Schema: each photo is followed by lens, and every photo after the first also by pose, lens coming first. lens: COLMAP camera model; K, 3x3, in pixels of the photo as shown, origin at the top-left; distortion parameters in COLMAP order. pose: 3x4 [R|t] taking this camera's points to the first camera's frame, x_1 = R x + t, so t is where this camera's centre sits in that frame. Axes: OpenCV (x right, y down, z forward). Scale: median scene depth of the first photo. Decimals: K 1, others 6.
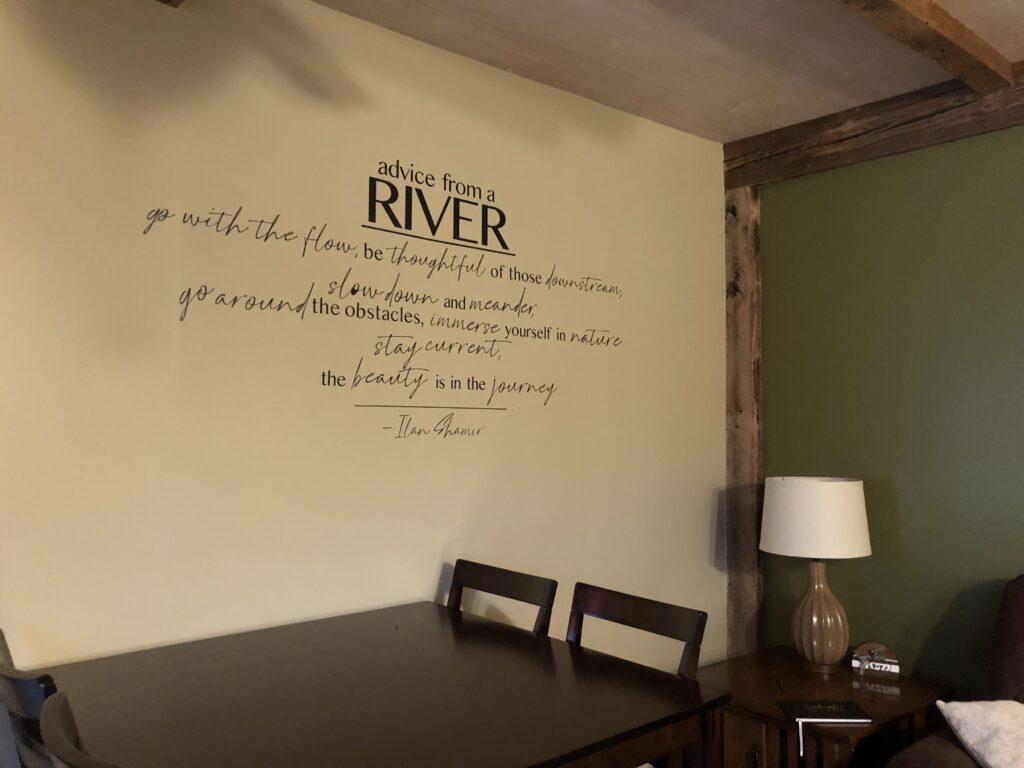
lens RADIAL K [[861.8, 0, 524.4], [0, 861.8, 381.8], [0, 0, 1]] dist [0.080638, -0.098763]
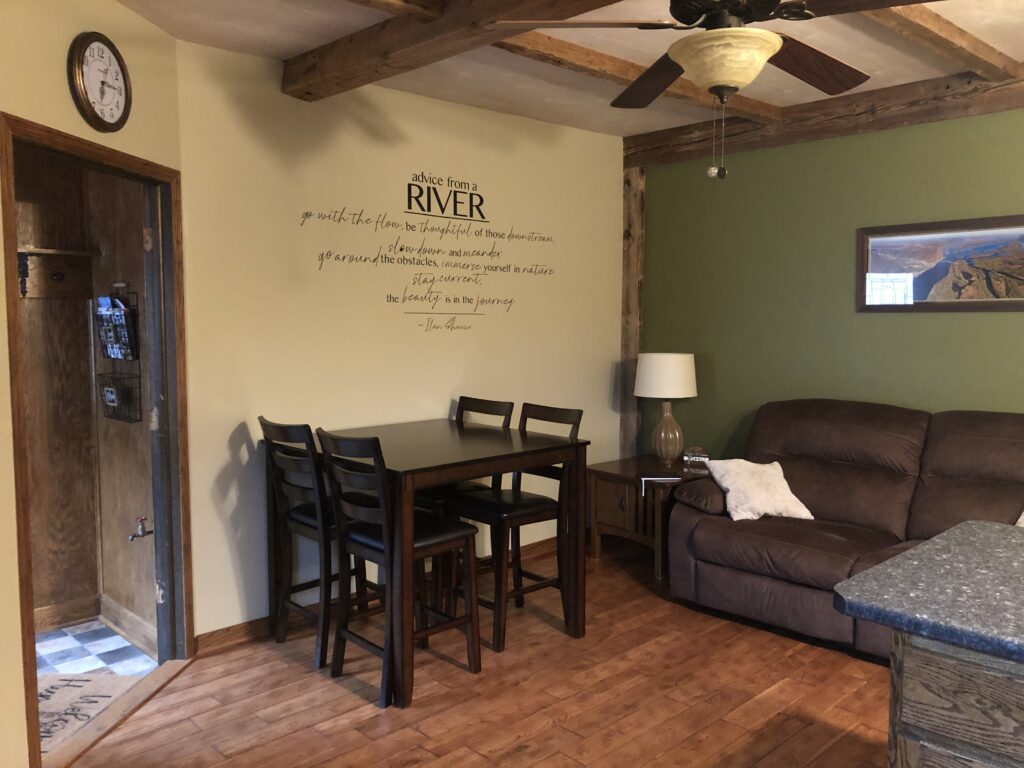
lens RADIAL K [[861.8, 0, 524.4], [0, 861.8, 381.8], [0, 0, 1]] dist [0.080638, -0.098763]
pose [[0.999011, -0.007694, 0.043797, -0.019153], [0.002384, 0.992768, 0.120025, -0.041467], [-0.044404, -0.119802, 0.991804, -0.751419]]
